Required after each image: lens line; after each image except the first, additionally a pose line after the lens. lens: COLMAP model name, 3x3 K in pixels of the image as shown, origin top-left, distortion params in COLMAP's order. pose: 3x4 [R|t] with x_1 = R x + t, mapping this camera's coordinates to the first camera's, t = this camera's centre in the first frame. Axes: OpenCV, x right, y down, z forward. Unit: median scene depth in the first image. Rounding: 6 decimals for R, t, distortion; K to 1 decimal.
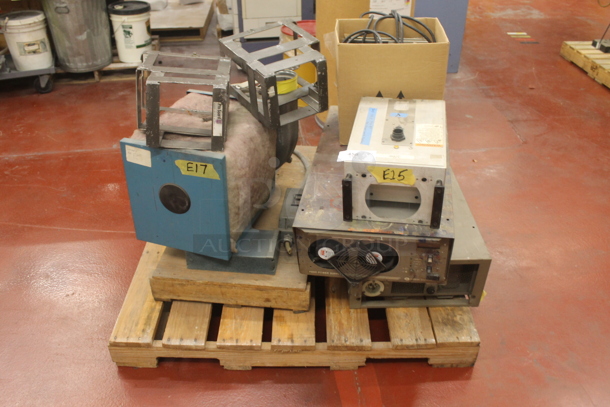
lens RADIAL K [[505.6, 0, 304.8], [0, 505.6, 204.2], [0, 0, 1]] dist [-0.082185, 0.003755]
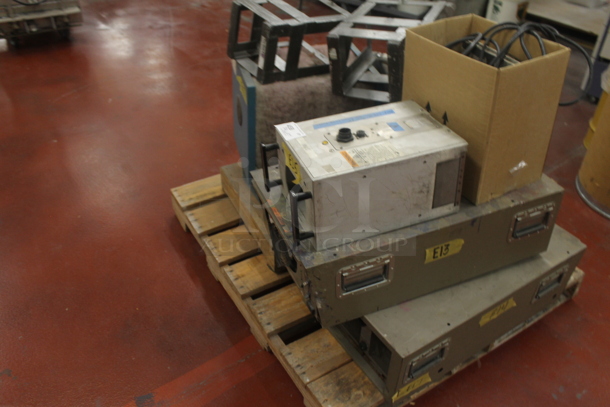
lens RADIAL K [[505.6, 0, 306.4], [0, 505.6, 200.8], [0, 0, 1]] dist [-0.082185, 0.003755]
pose [[0.530222, 0.516278, -0.672549, 0.656343], [-0.499161, 0.831272, 0.244593, -0.186959], [0.685349, 0.206021, 0.698464, 0.327626]]
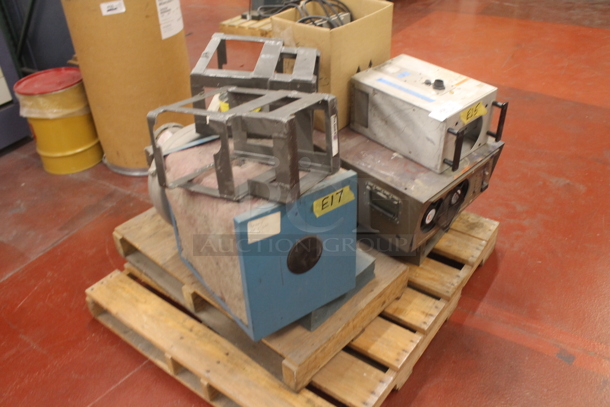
lens RADIAL K [[505.6, 0, 307.7], [0, 505.6, 205.5], [0, 0, 1]] dist [-0.082185, 0.003755]
pose [[0.601924, -0.474010, 0.642652, -0.696251], [0.493169, 0.853616, 0.167700, -0.200053], [-0.628070, 0.215993, 0.747580, 0.349426]]
